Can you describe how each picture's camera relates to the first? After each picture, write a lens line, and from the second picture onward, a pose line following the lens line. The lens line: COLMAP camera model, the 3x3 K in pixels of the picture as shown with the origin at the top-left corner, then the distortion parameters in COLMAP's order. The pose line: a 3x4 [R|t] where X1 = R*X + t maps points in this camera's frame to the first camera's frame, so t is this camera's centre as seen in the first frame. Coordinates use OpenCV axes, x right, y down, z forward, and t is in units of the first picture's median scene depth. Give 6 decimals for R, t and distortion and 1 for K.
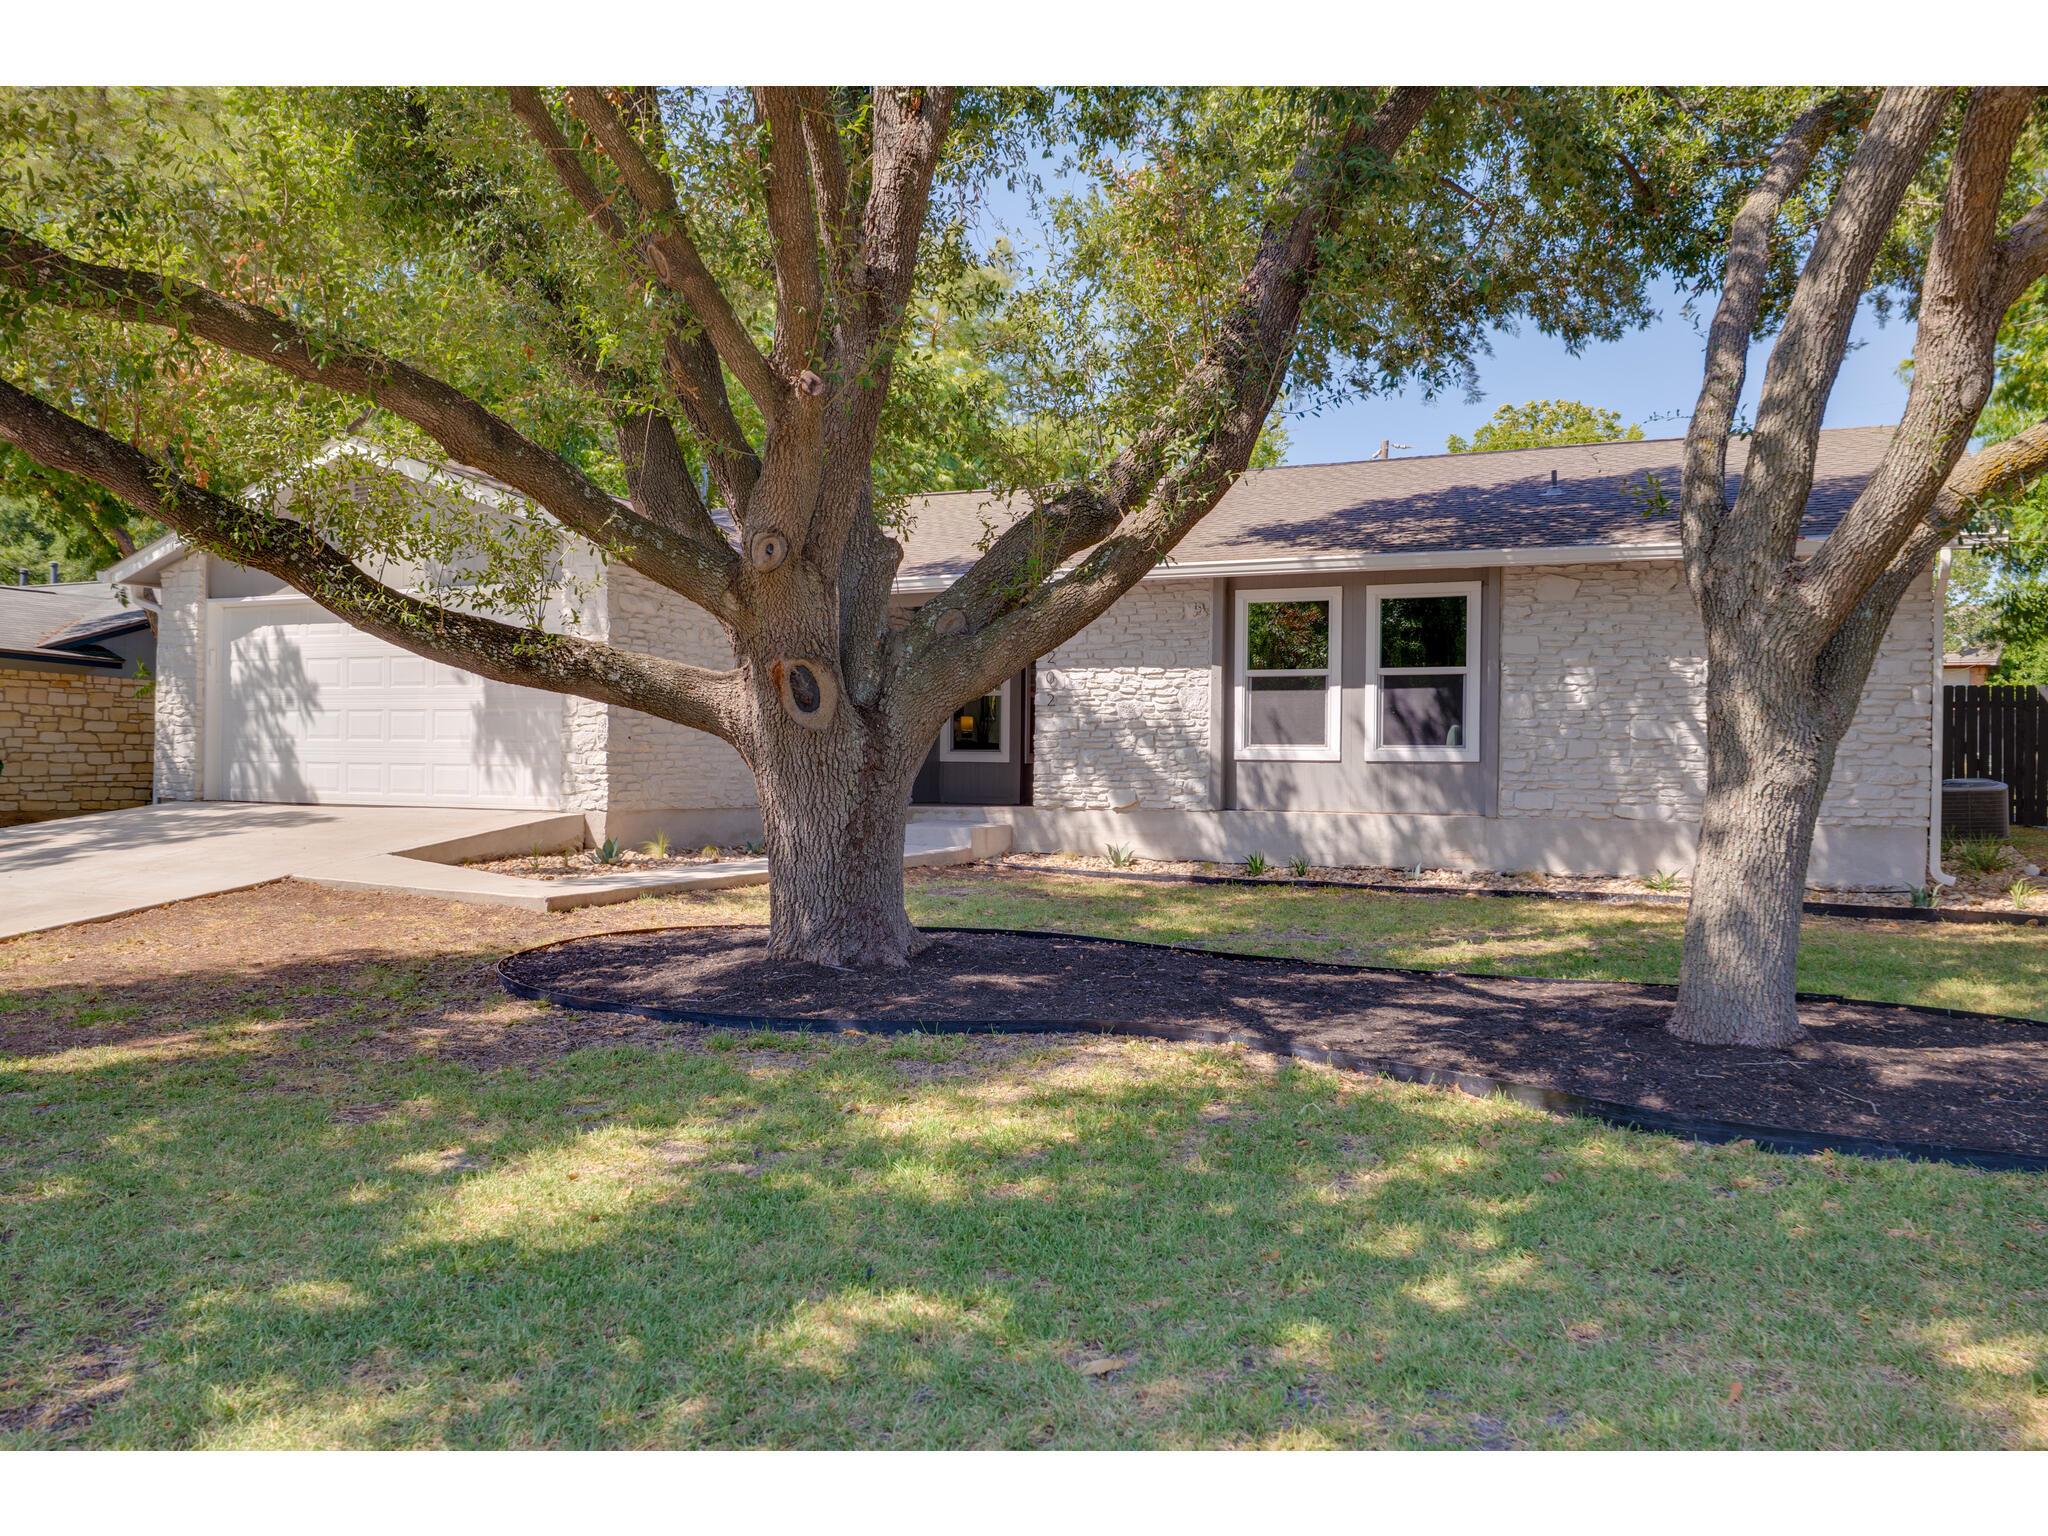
lens RADIAL K [[1666.7, 0, 1025.5], [0, 1666.7, 763.2], [0, 0, 1]] dist [0.046905, -0.004111]
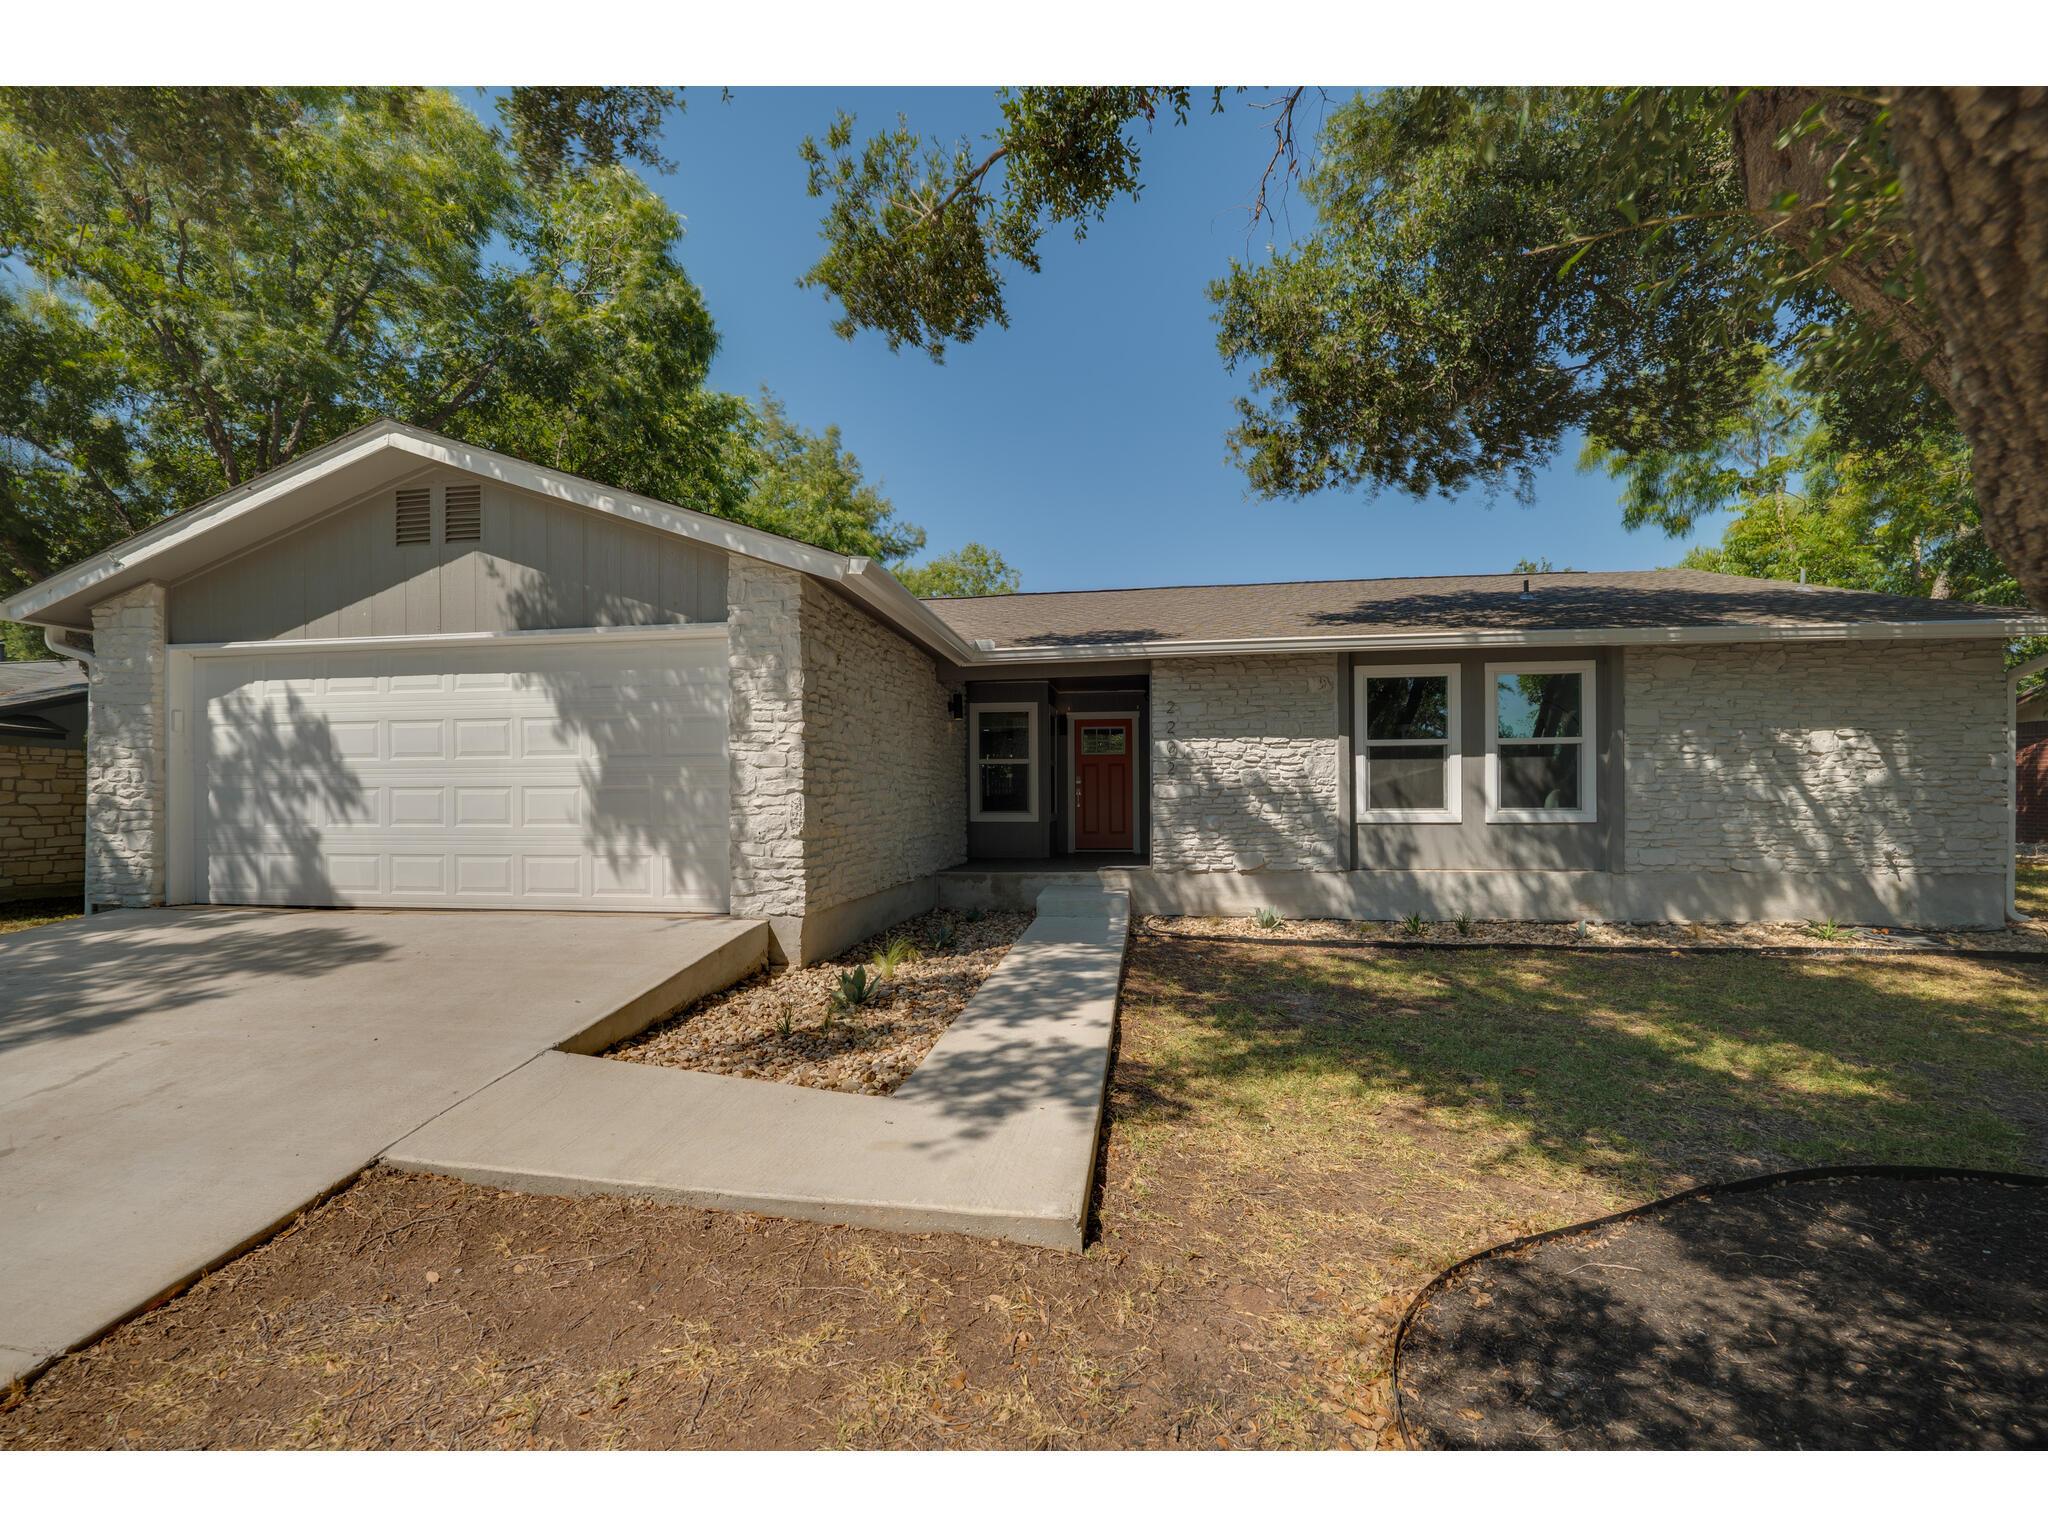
lens RADIAL K [[875.4, 0, 1018.2], [0, 875.4, 783.6], [0, 0, 1]] dist [0.000955, 0.000555]
pose [[0.952297, -0.011031, 0.304974, -0.255227], [0.015060, 0.999828, -0.010861, -0.024835], [-0.304801, 0.014936, 0.952299, 0.532302]]
